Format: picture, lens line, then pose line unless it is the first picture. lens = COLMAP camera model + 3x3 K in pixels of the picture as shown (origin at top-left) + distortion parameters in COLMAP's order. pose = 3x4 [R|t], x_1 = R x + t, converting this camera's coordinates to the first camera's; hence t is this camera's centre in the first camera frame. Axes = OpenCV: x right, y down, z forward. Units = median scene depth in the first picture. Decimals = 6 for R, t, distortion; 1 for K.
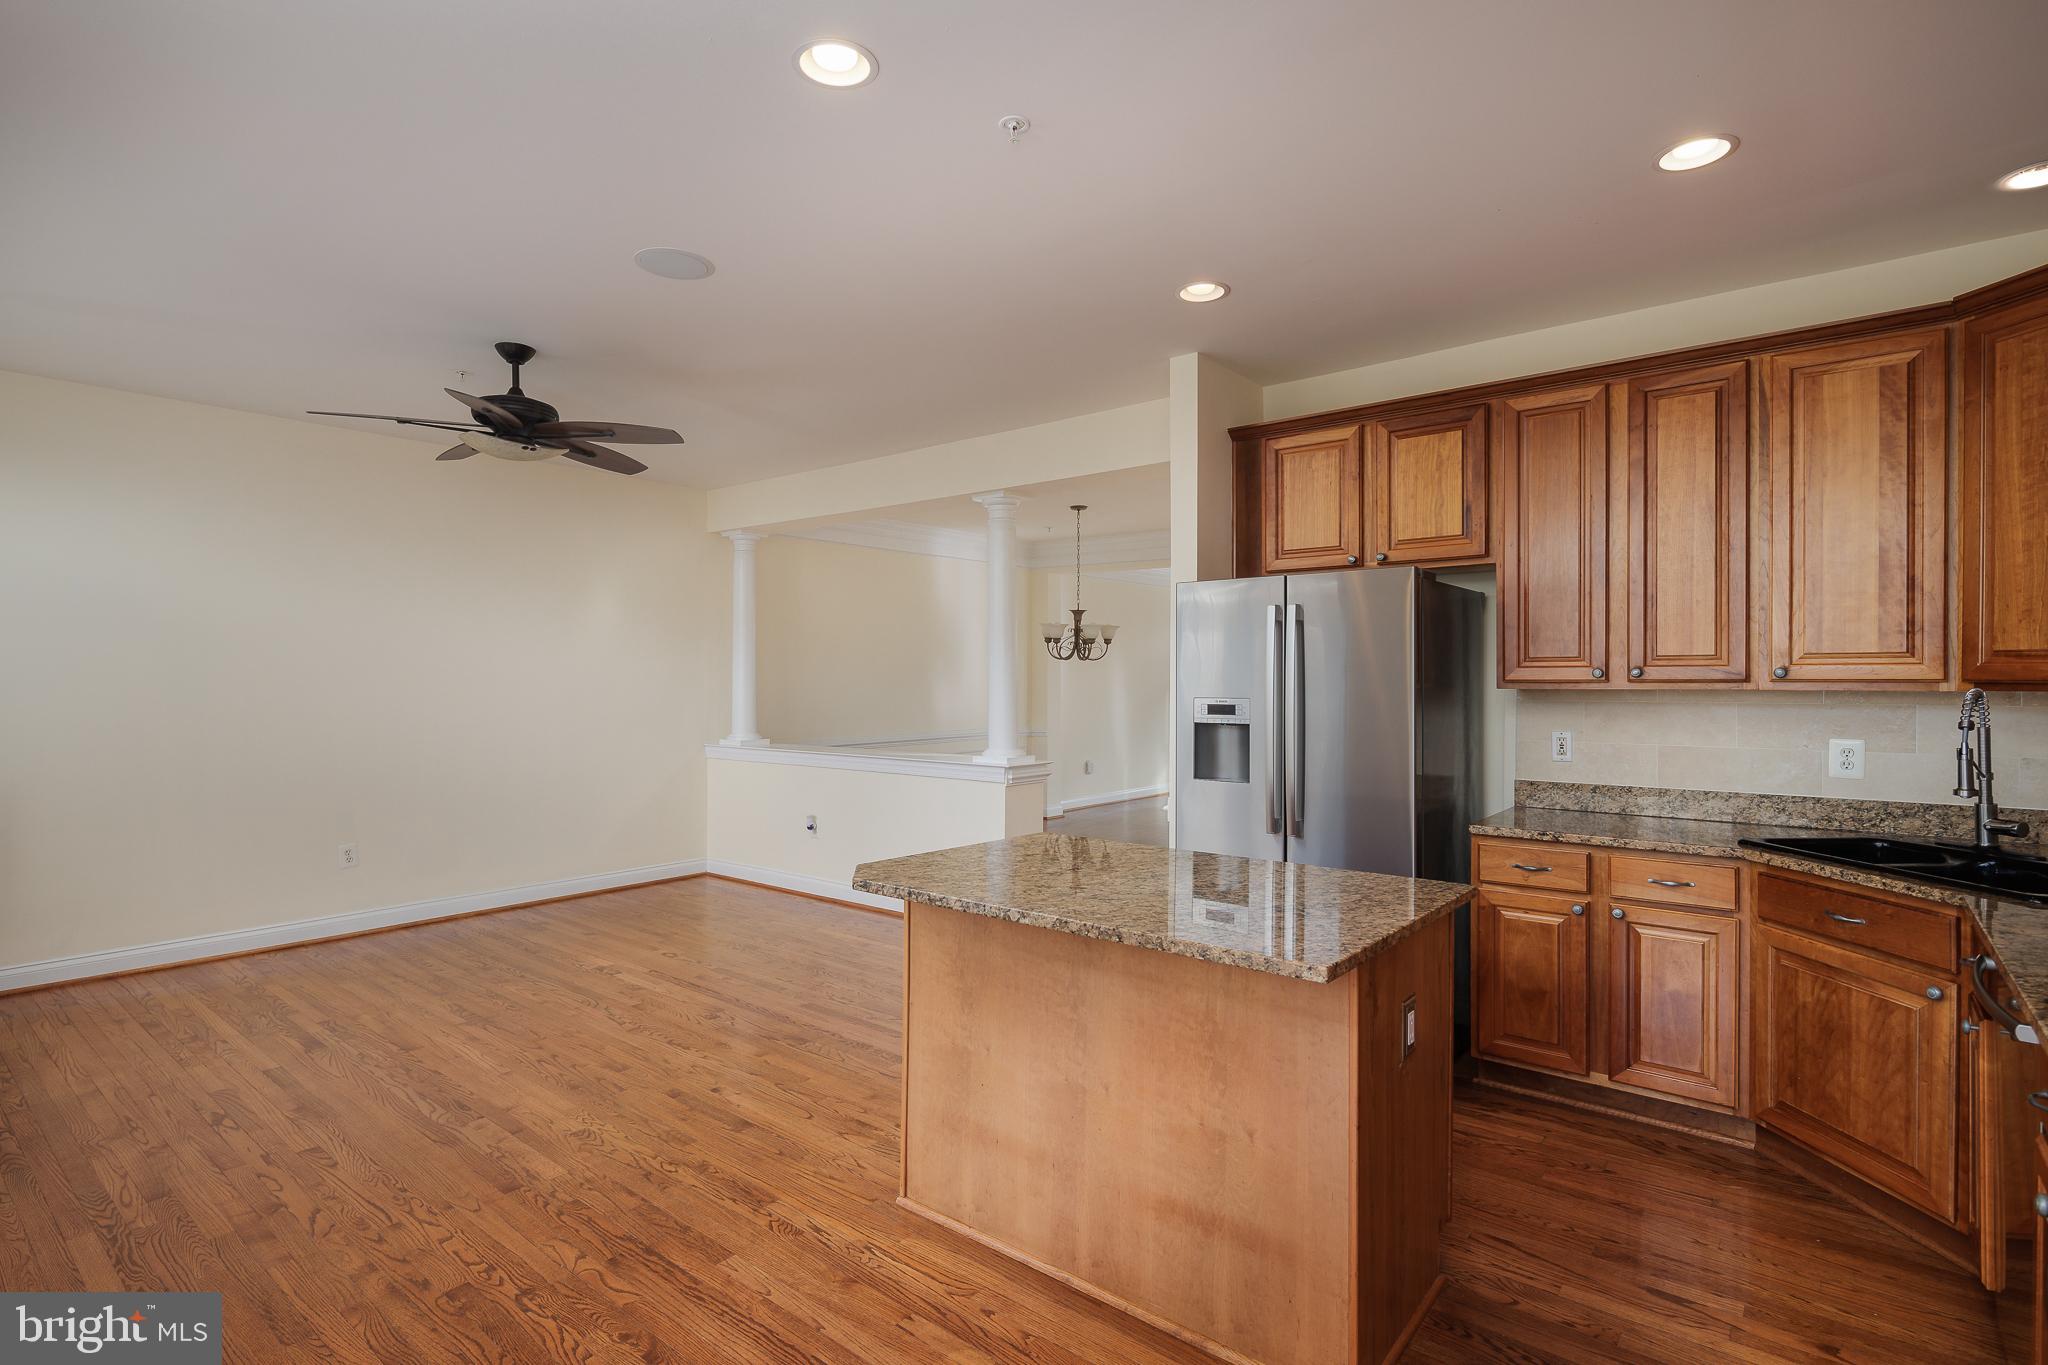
lens RADIAL K [[1002.7, 0, 1024.0], [0, 1002.7, 682.5], [0, 0, 1]] dist [-0.003640, -0.001201]
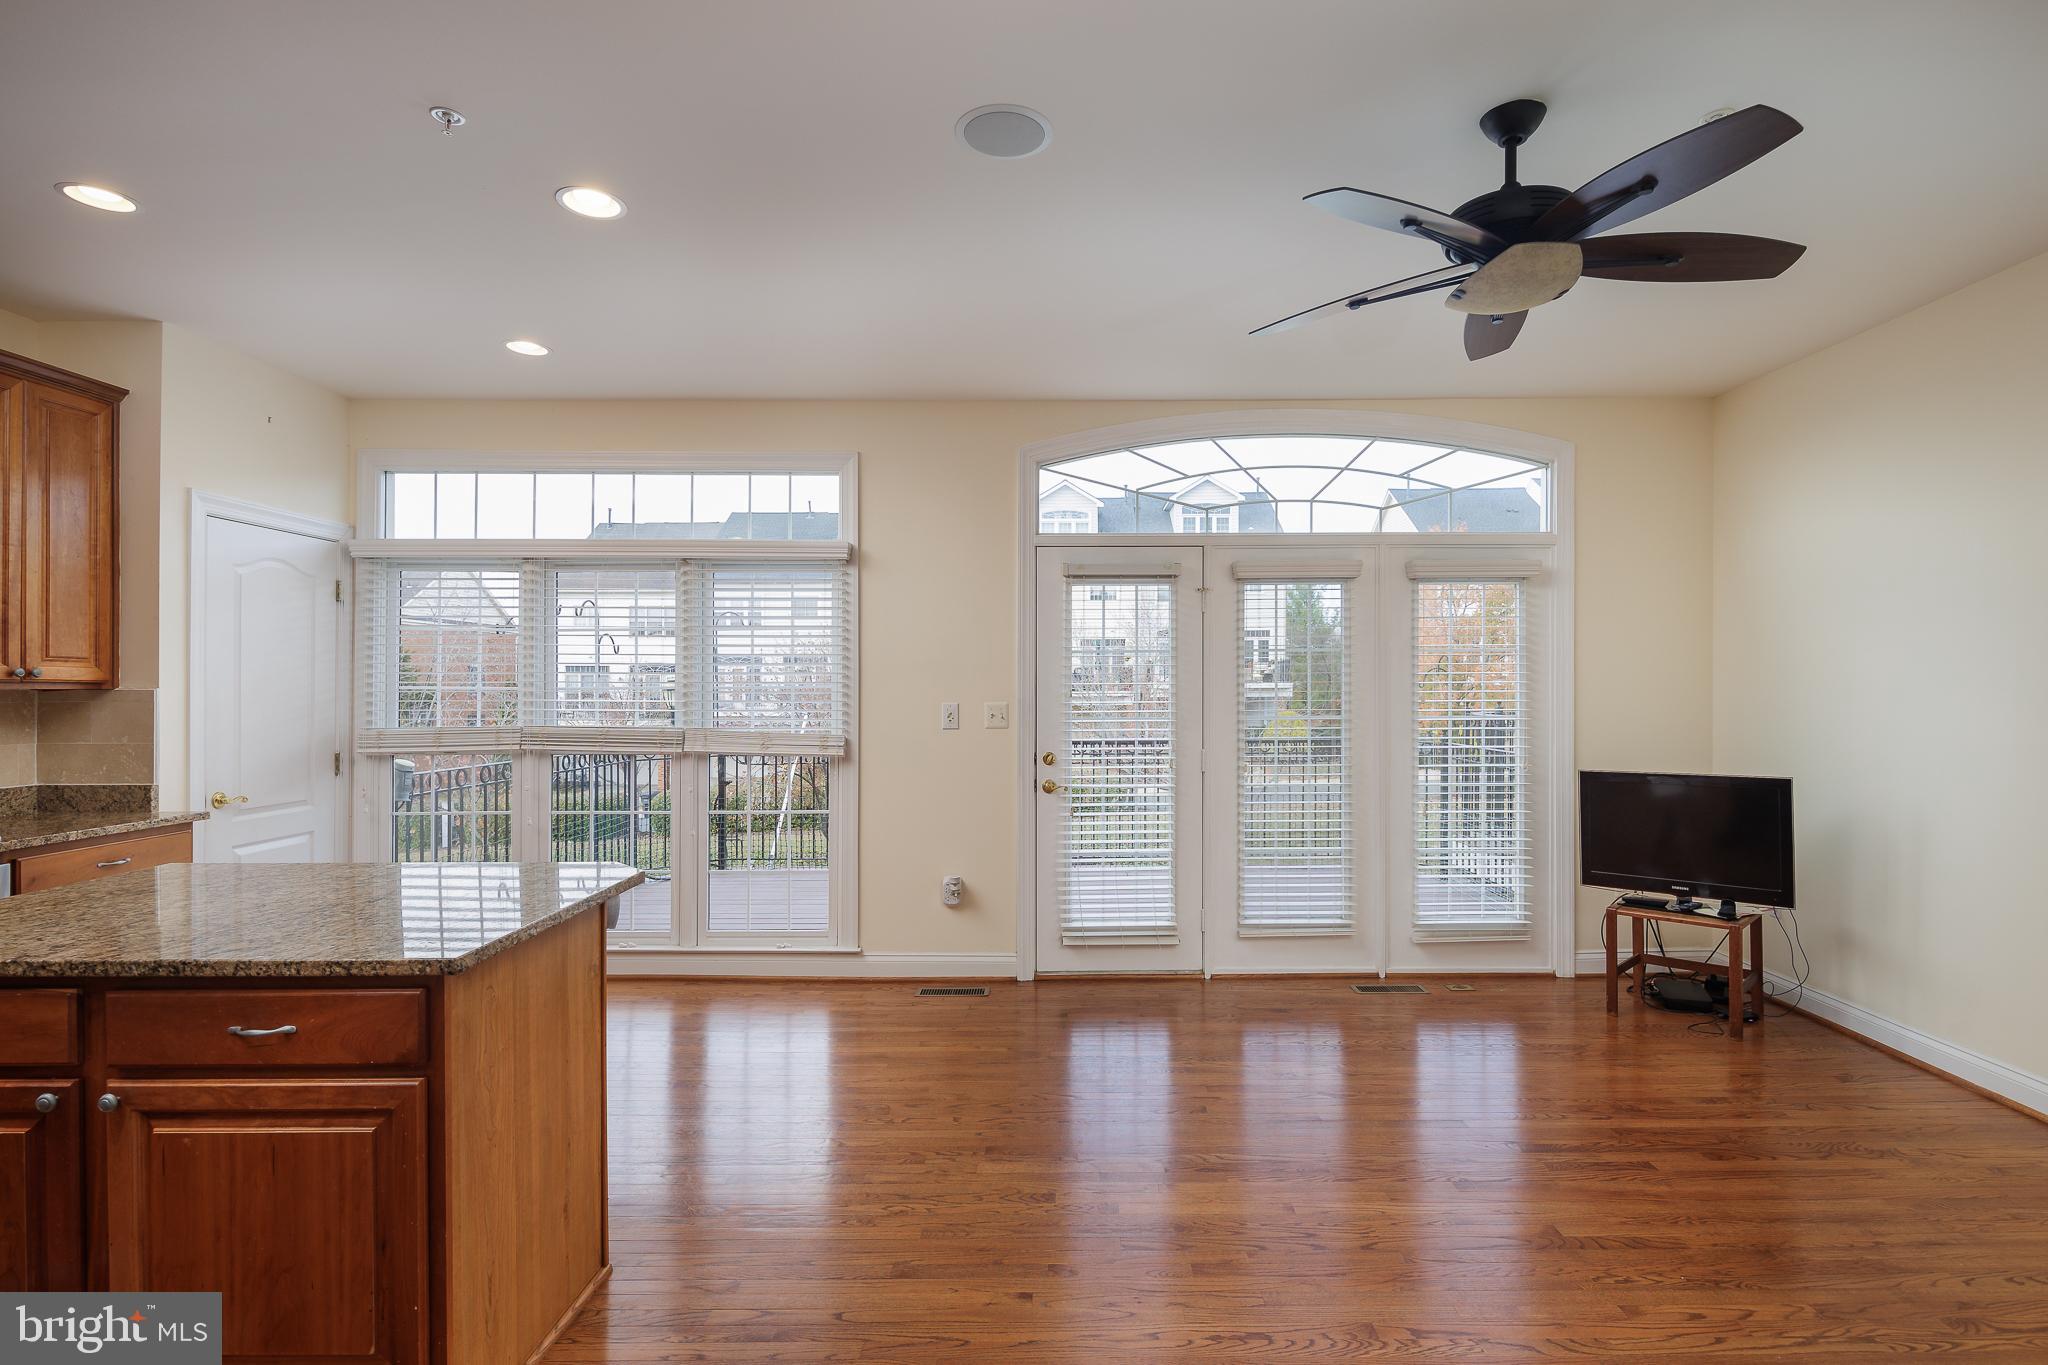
lens RADIAL K [[1010.1, 0, 1030.2], [0, 1010.1, 695.3], [0, 0, 1]] dist [-0.000576, 0.000174]
pose [[-0.800958, -0.000087, -0.598721, 0.085842], [-0.002672, 0.999991, 0.003428, 0.007798], [0.598715, 0.004346, -0.800950, 1.498851]]
